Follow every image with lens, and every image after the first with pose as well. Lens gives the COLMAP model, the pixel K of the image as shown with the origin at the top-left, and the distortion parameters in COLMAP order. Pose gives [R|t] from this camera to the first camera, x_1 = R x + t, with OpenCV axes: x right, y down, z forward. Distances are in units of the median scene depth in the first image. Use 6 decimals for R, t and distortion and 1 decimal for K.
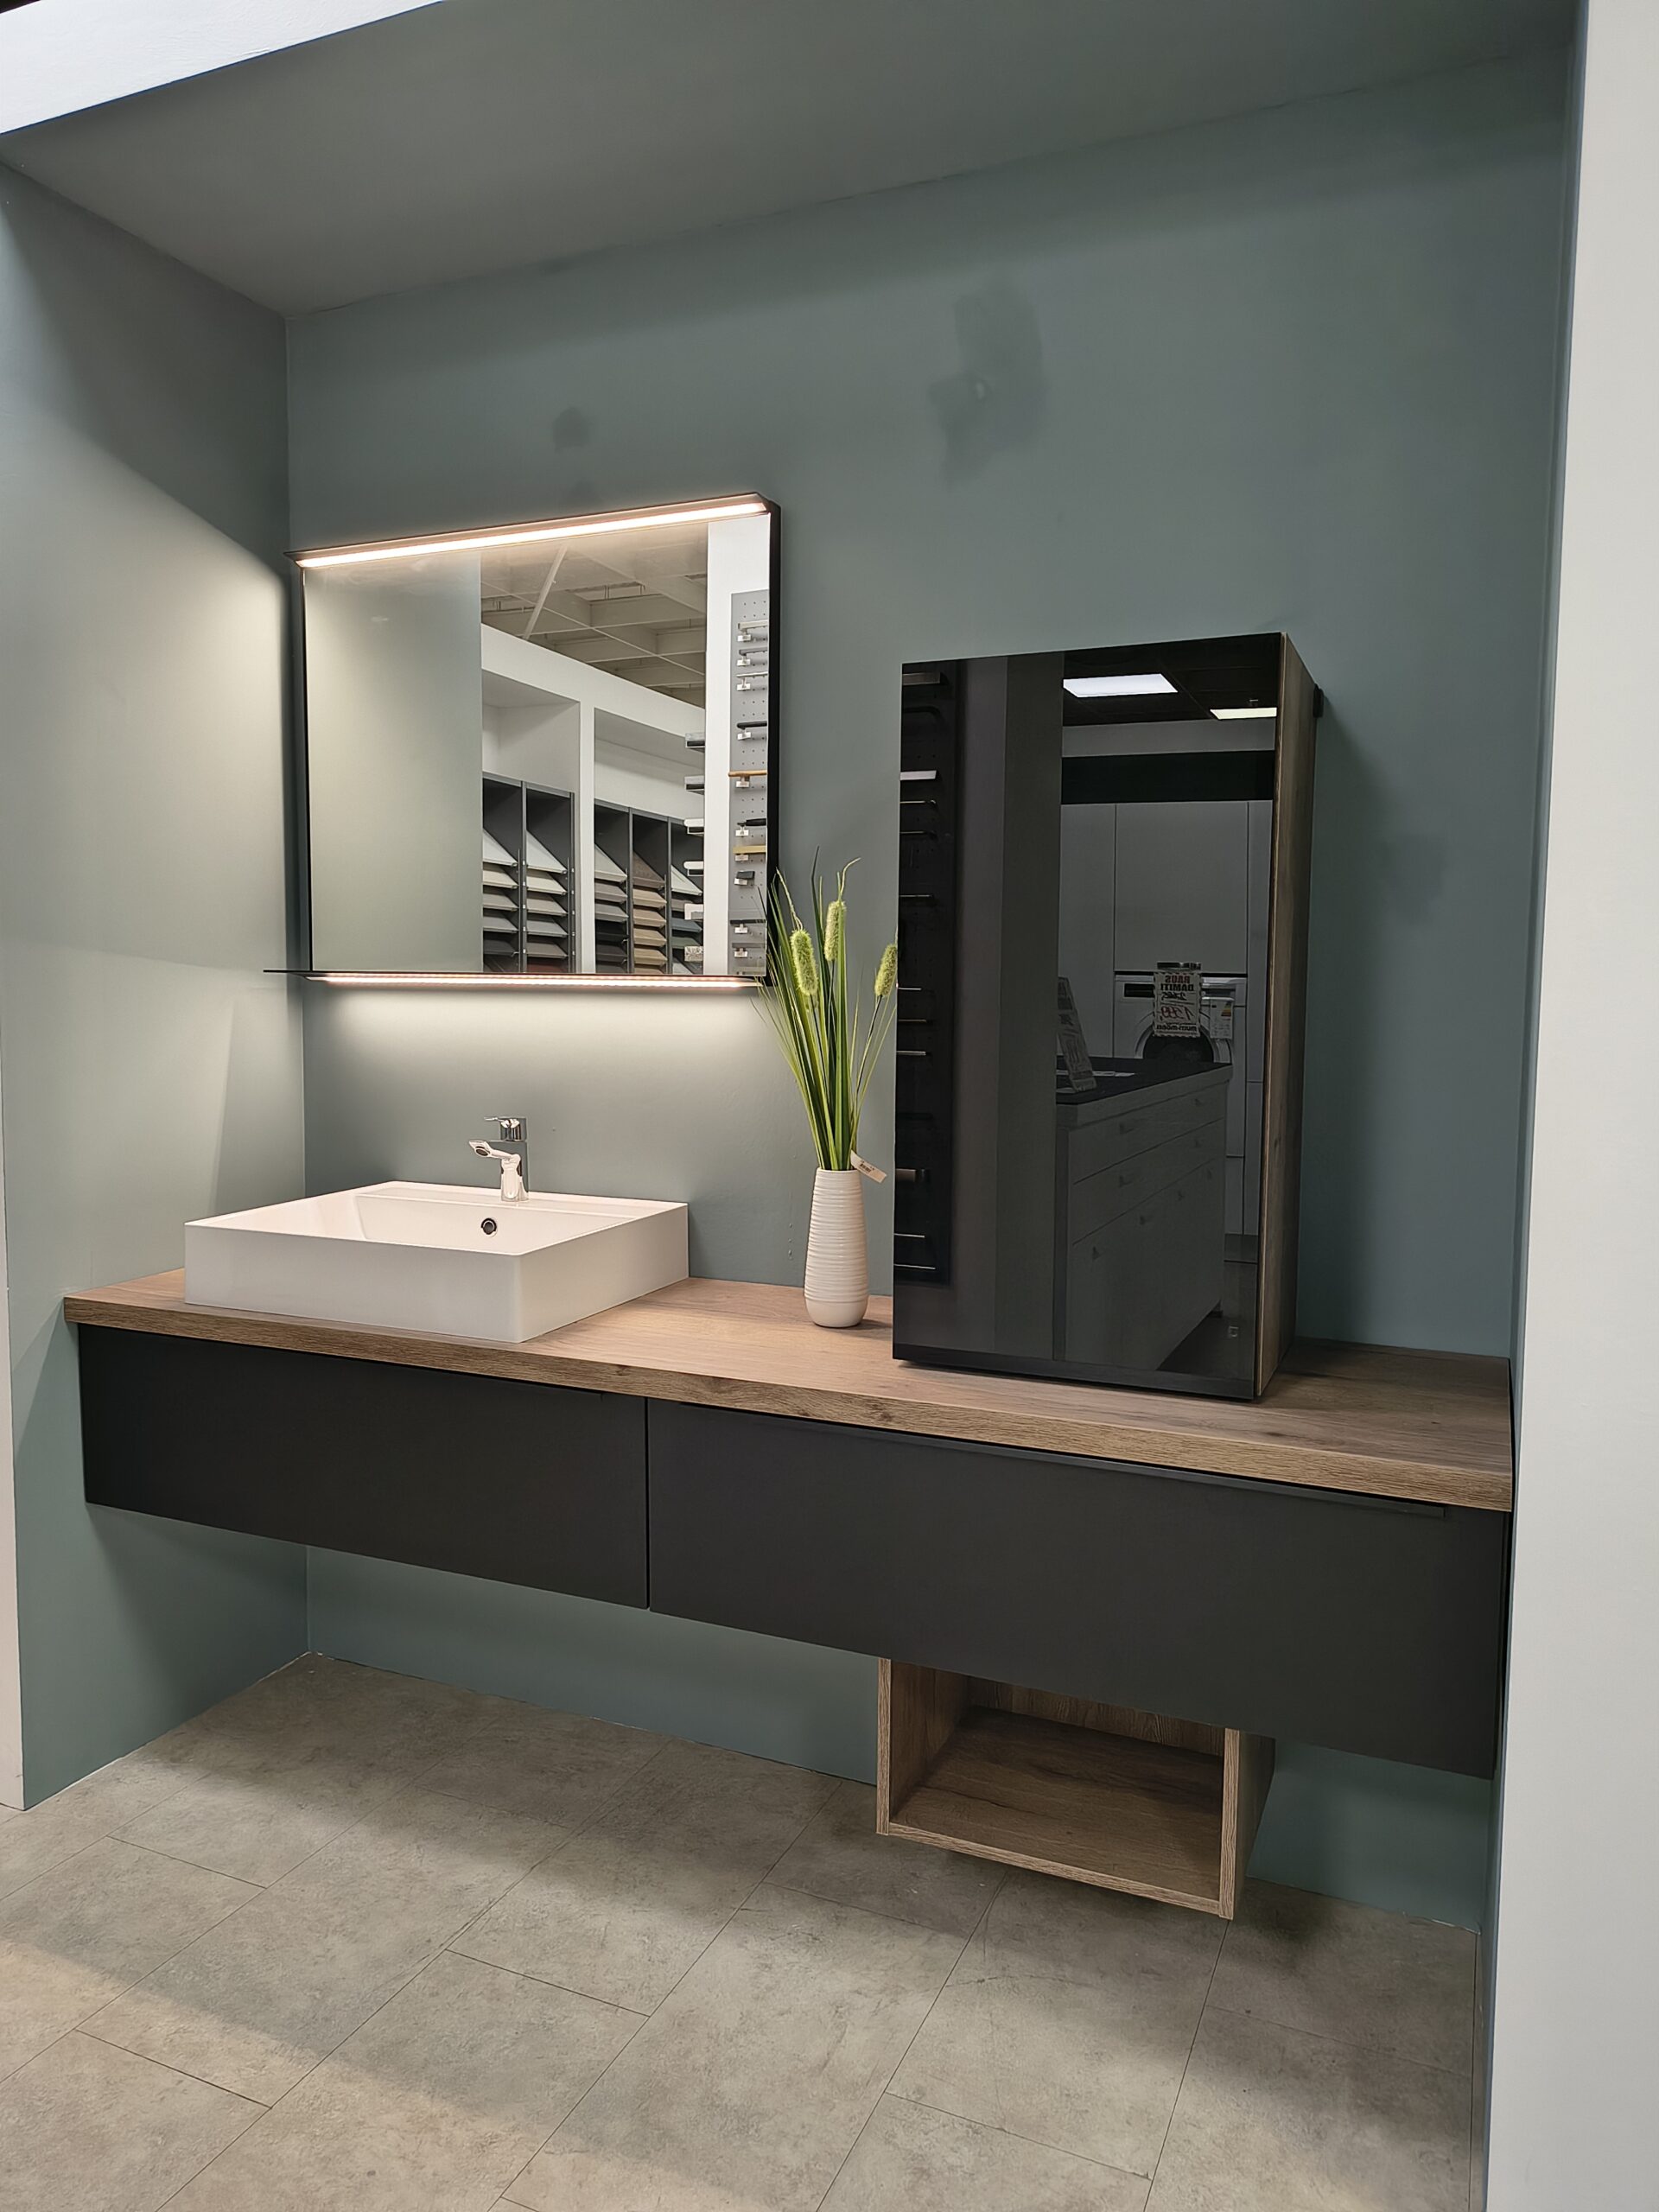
lens RADIAL K [[1534.8, 0, 829.5], [0, 1534.8, 1106.0], [0, 0, 1]] dist [0.003021, 0.001038]
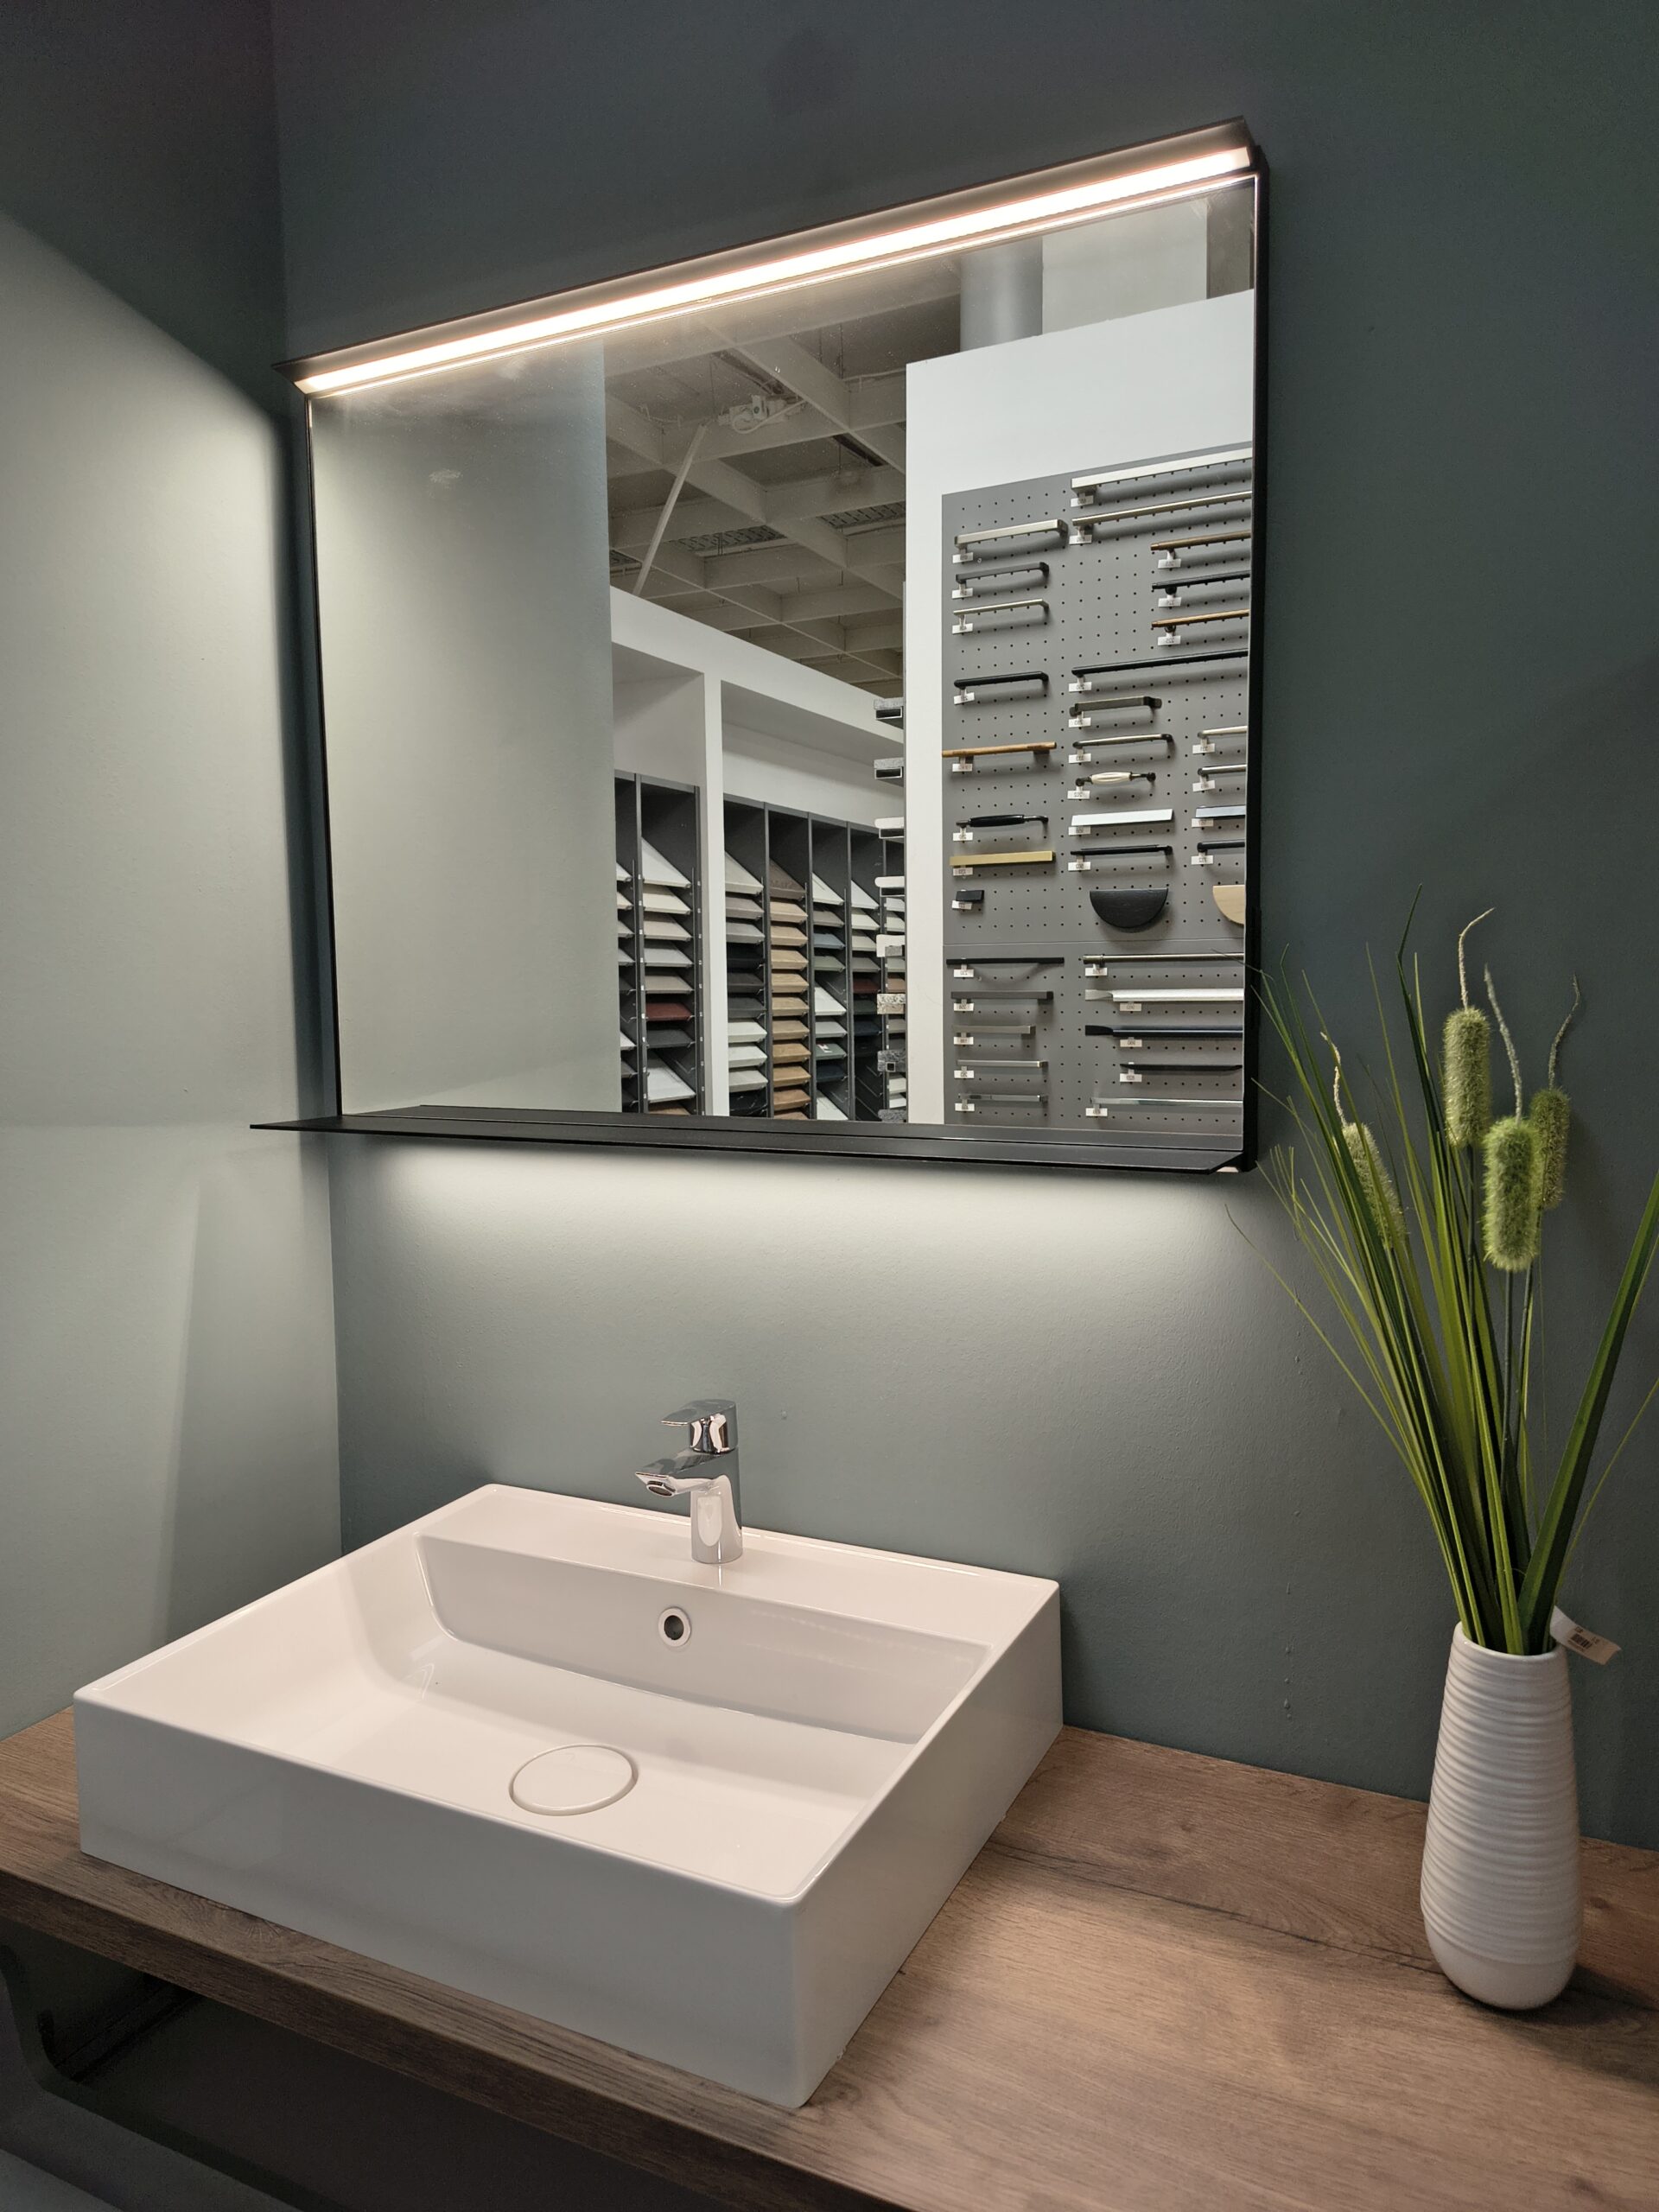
lens RADIAL K [[1490.7, 0, 829.5], [0, 1490.7, 1106.0], [0, 0, 1]] dist [0.081295, -0.093267]
pose [[0.998517, -0.019118, -0.050980, -0.084562], [0.019815, 0.999716, 0.013214, -0.062123], [0.050713, -0.014204, 0.998612, 0.296425]]
